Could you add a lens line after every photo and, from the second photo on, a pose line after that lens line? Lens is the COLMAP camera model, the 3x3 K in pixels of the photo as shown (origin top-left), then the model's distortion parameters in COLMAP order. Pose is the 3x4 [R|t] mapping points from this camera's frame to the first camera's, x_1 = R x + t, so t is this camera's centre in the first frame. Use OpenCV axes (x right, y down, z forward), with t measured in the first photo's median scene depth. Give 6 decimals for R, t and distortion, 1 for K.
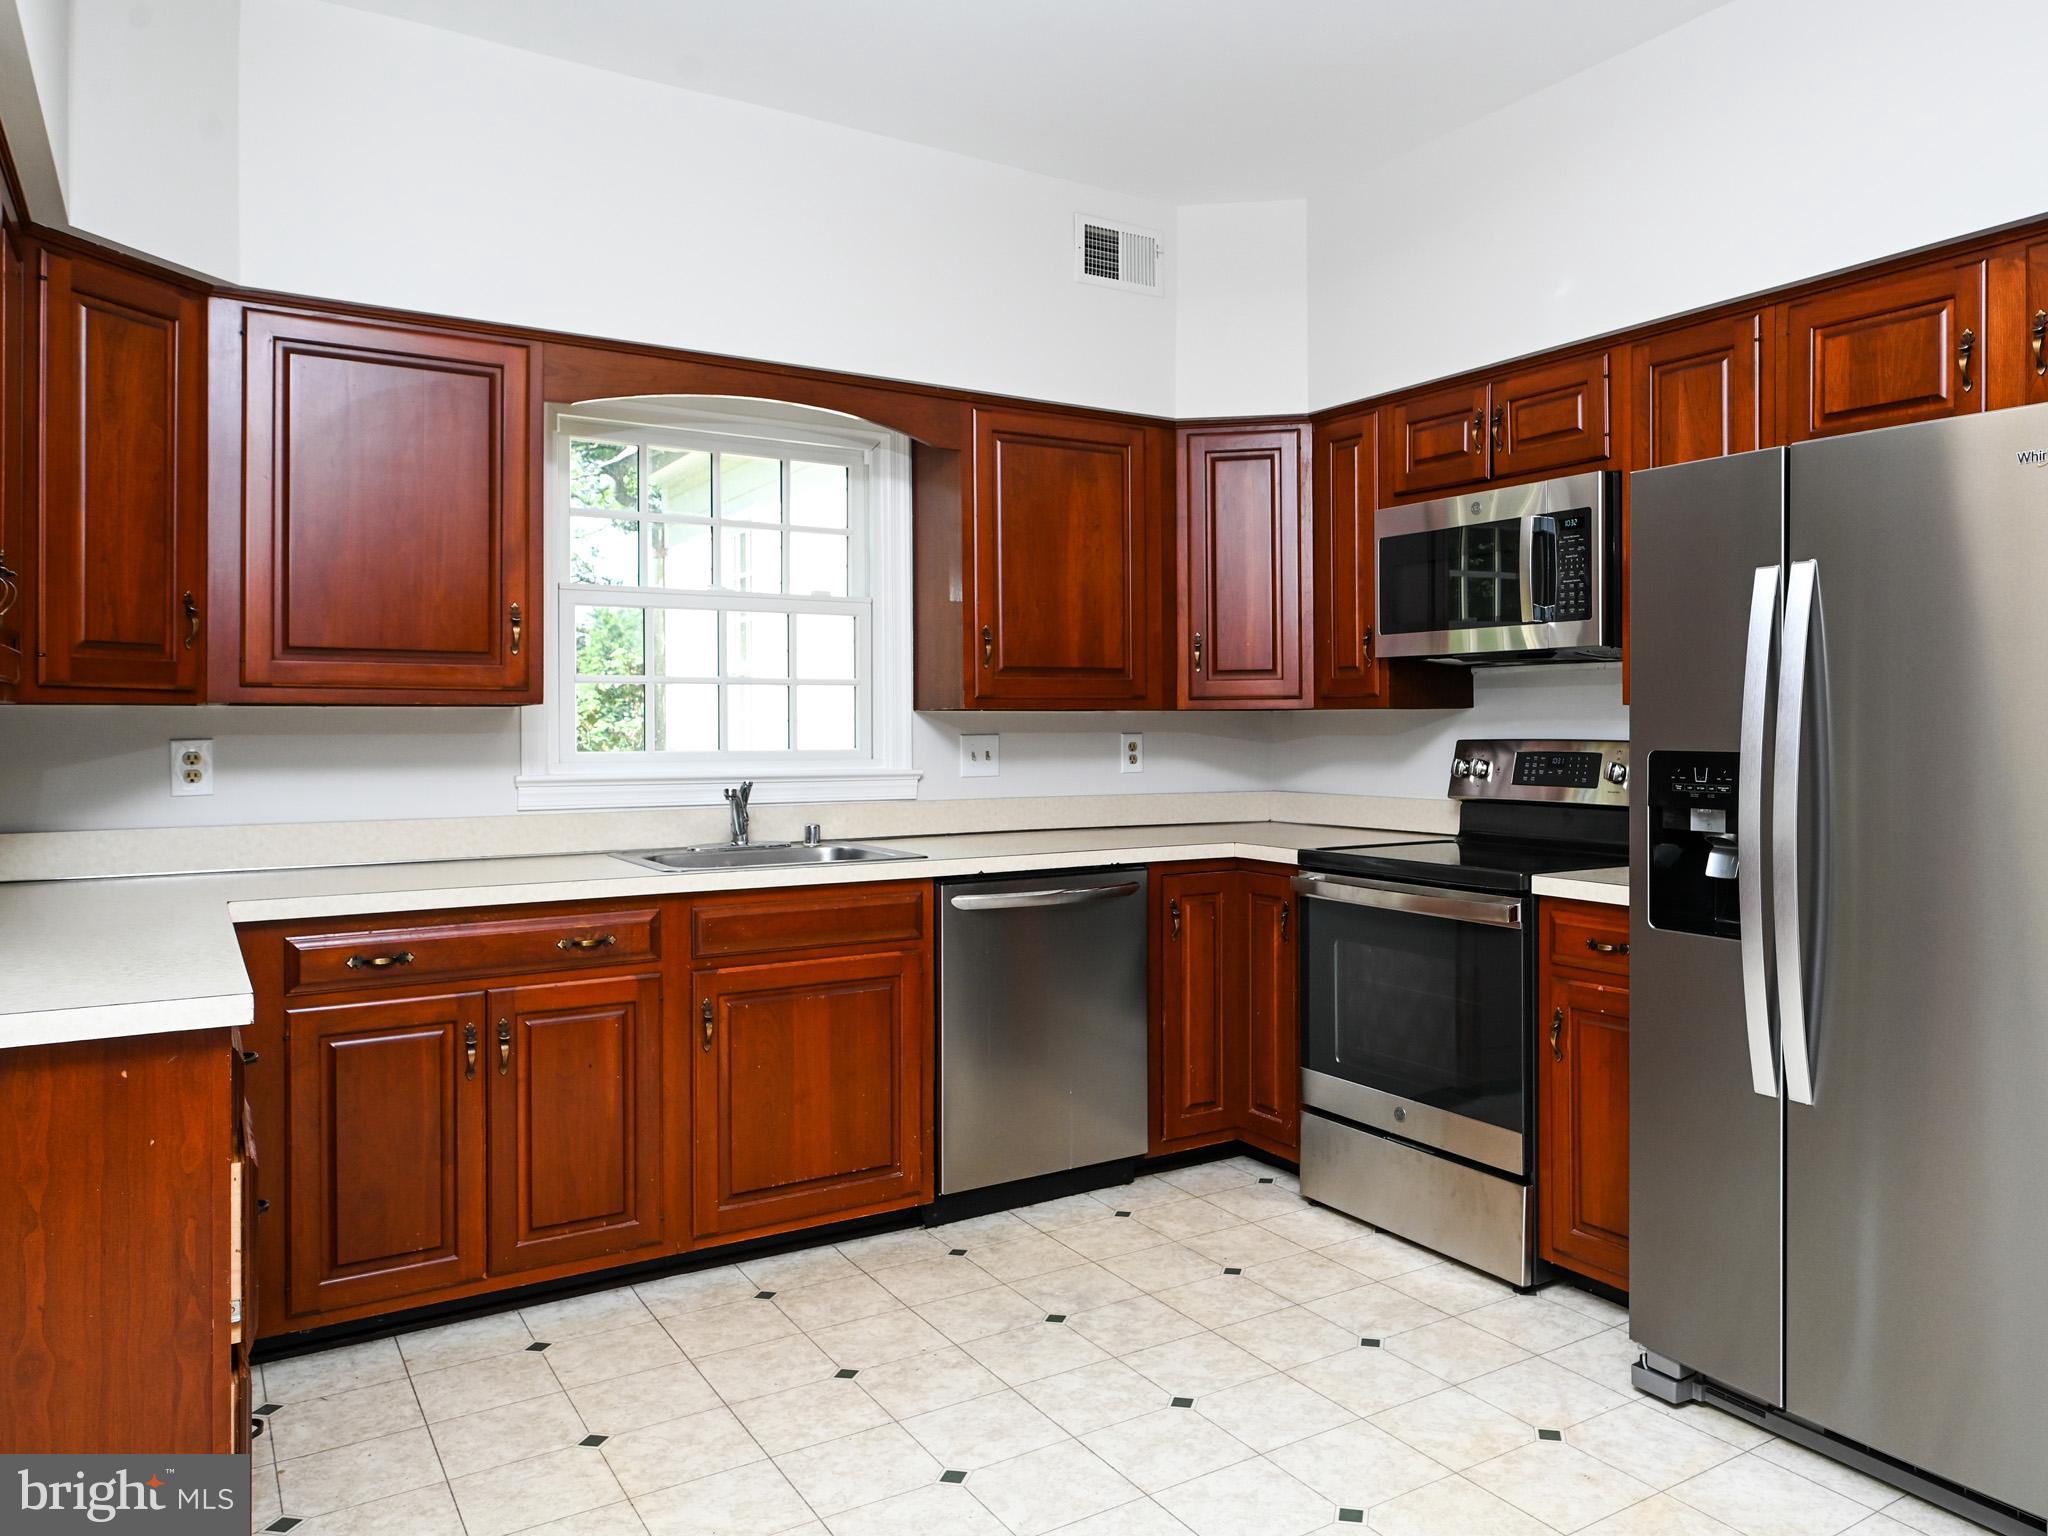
lens RADIAL K [[1223.9, 0, 1090.7], [0, 1223.9, 721.4], [0, 0, 1]] dist [-0.000162, 0.001378]
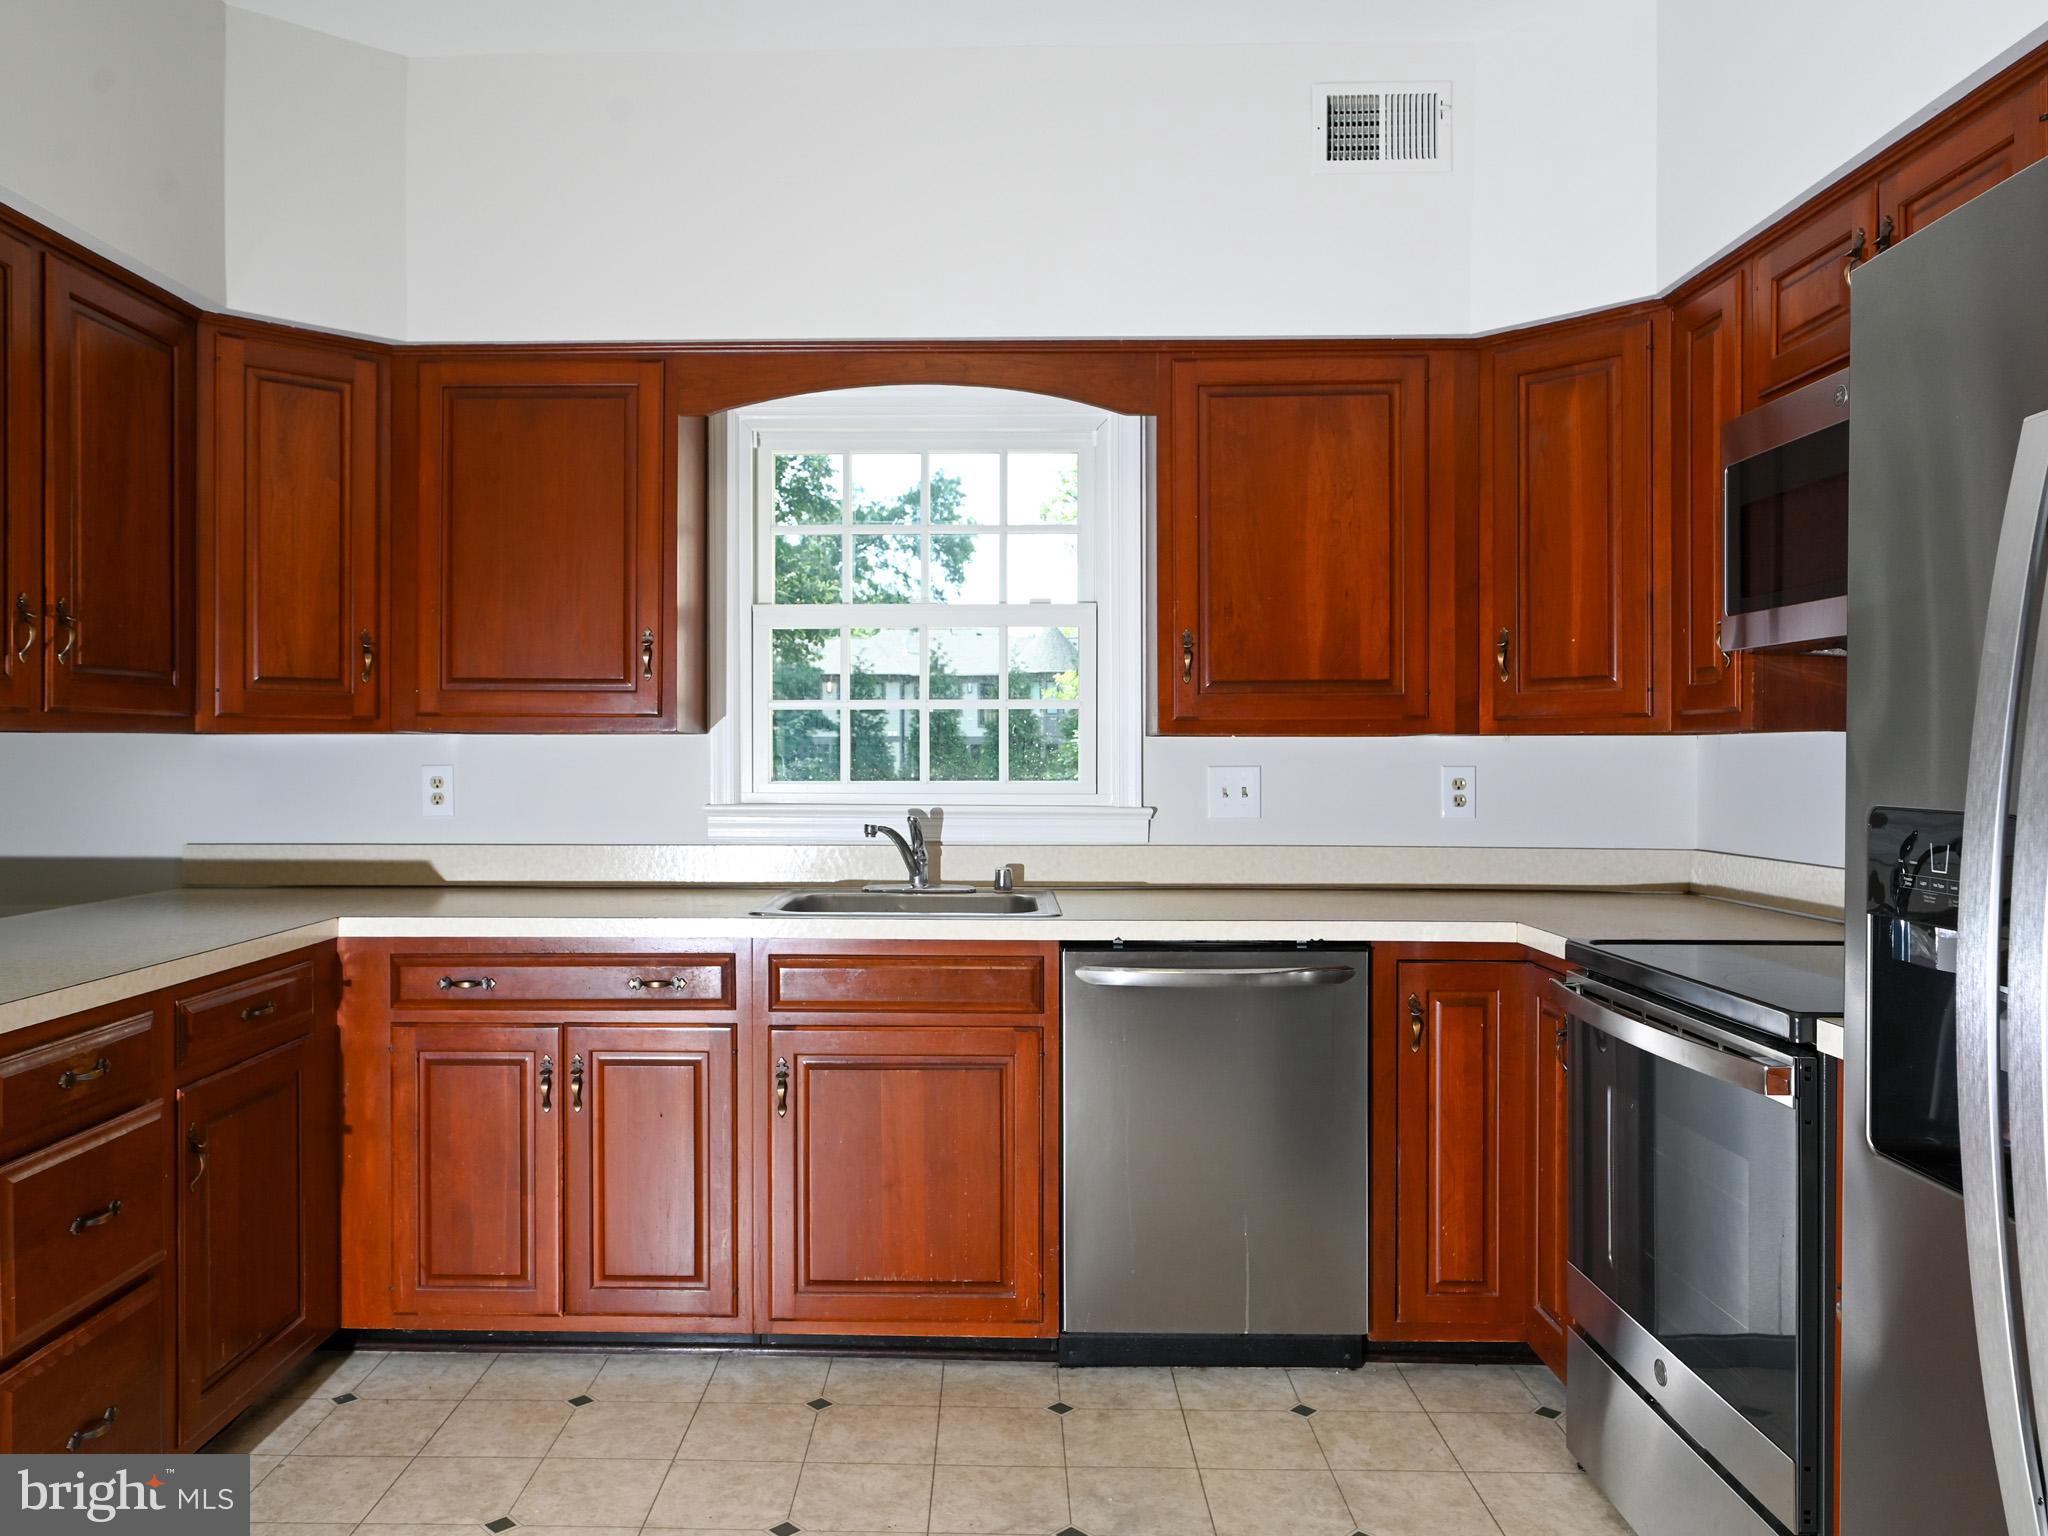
lens RADIAL K [[1324.5, 0, 940.4], [0, 1324.5, 759.2], [0, 0, 1]] dist [0.000809, 0.001230]
pose [[0.860550, 0.004557, -0.509346, 0.264196], [-0.000952, 0.999973, 0.007337, 0.000036], [0.509366, -0.005829, 0.860531, 0.210206]]
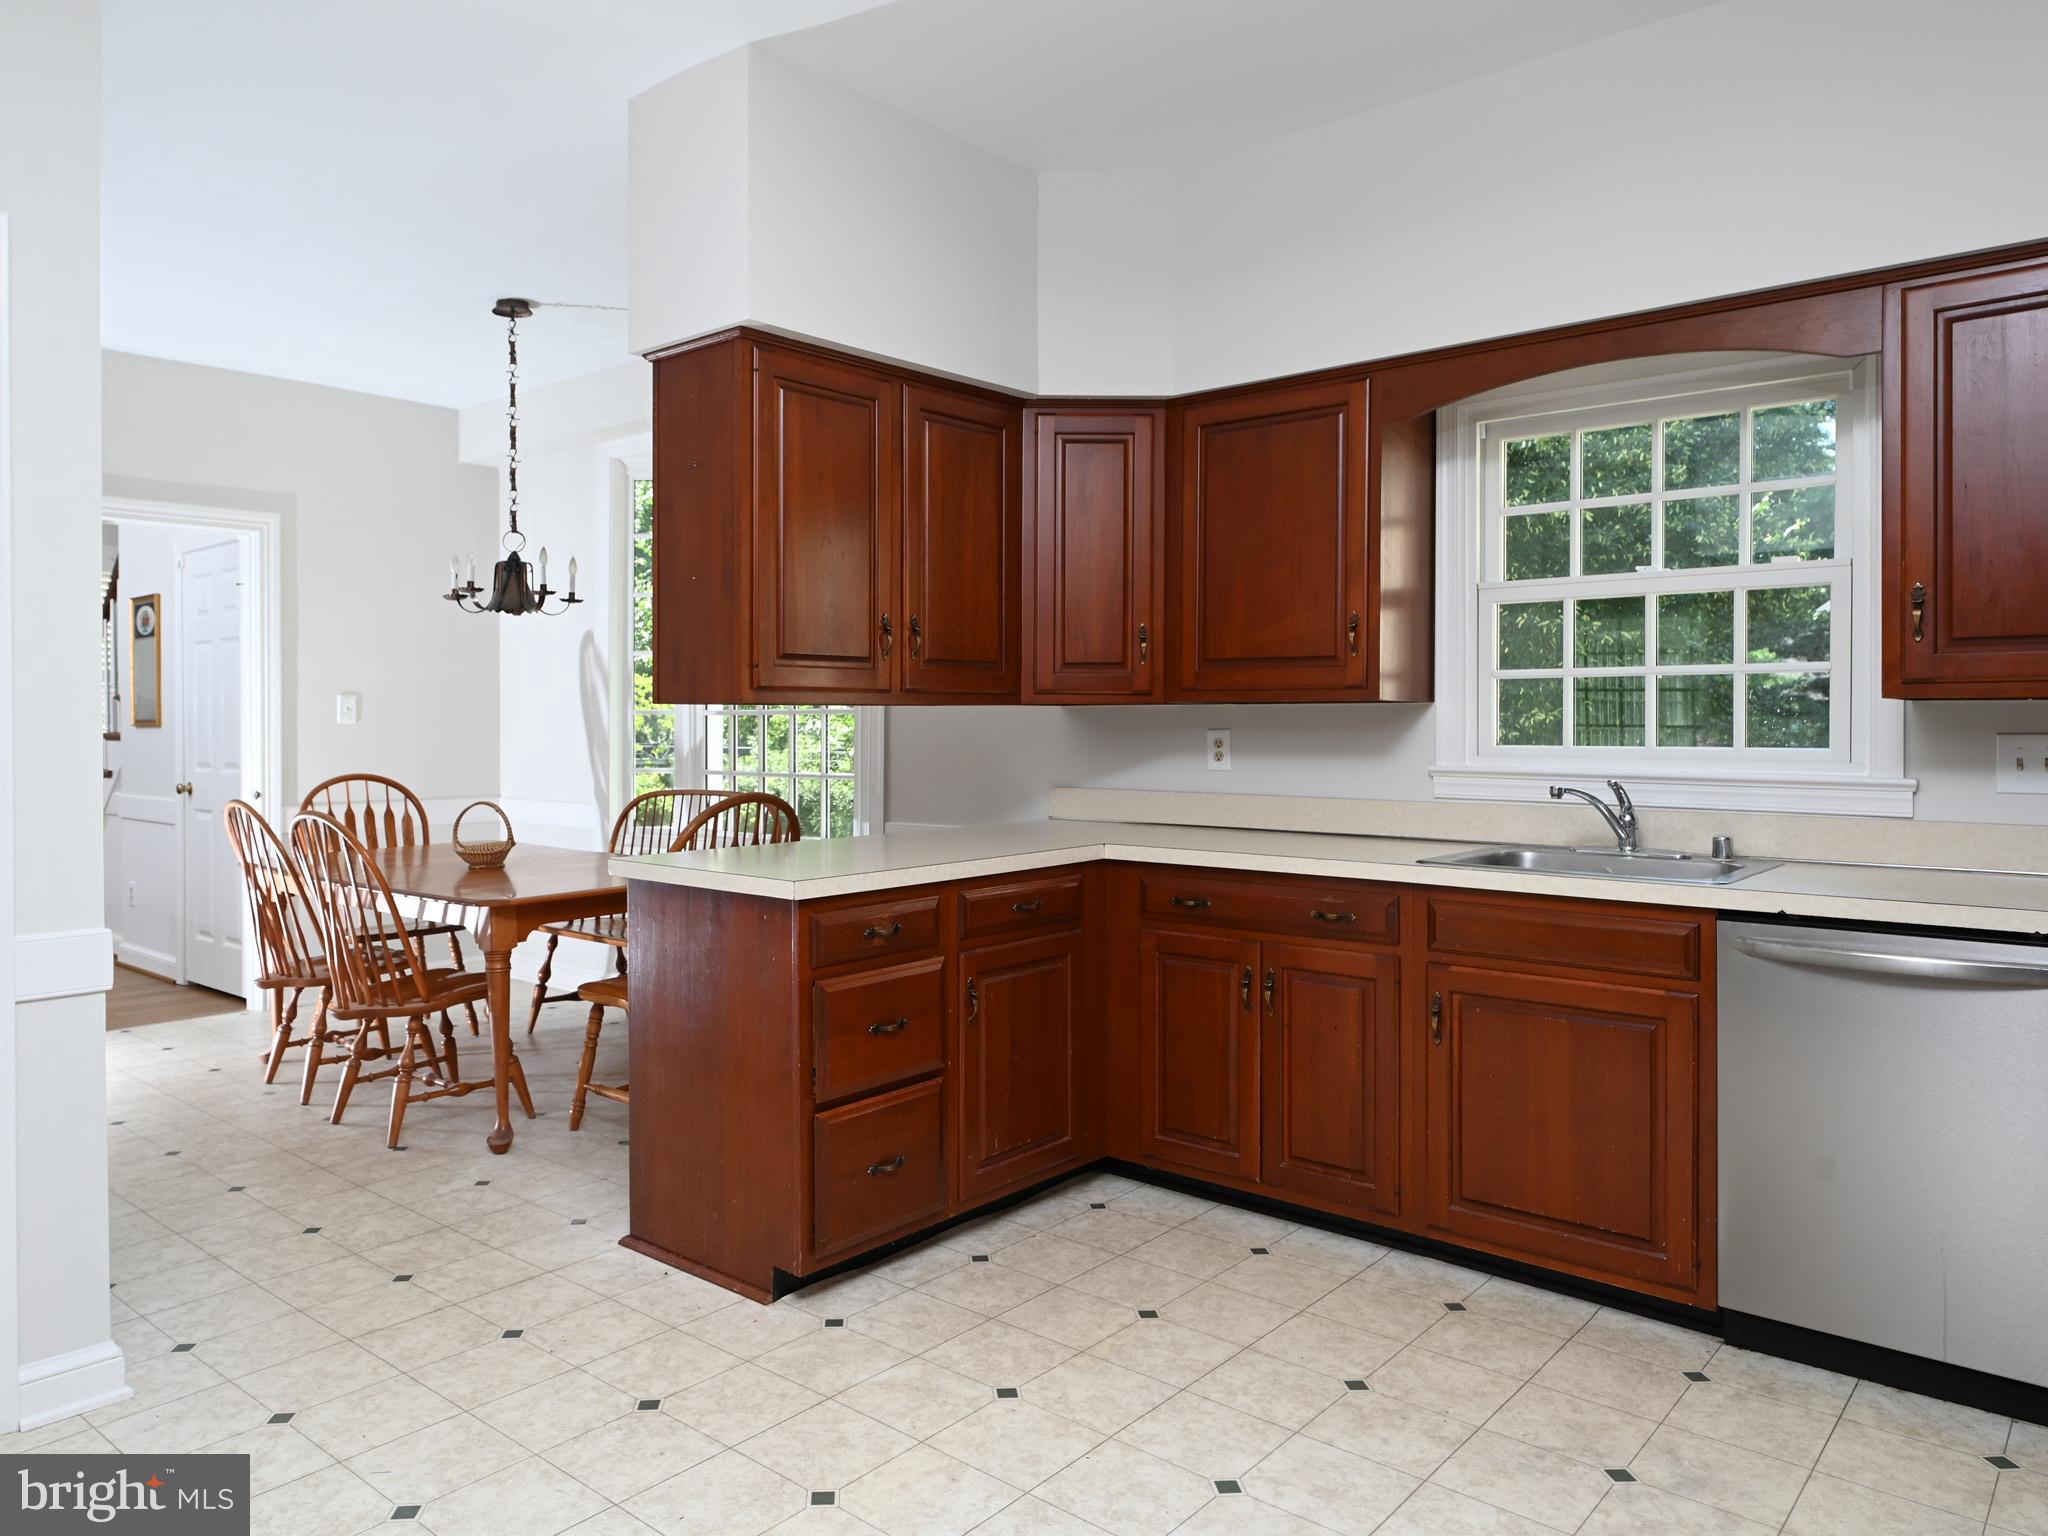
lens RADIAL K [[1223.9, 0, 1090.7], [0, 1223.9, 721.4], [0, 0, 1]] dist [-0.000162, 0.001378]
pose [[0.424524, 0.002424, -0.905413, 0.445765], [0.001195, 0.999994, 0.003237, 0.001098], [0.905416, -0.002456, 0.424519, 0.299014]]
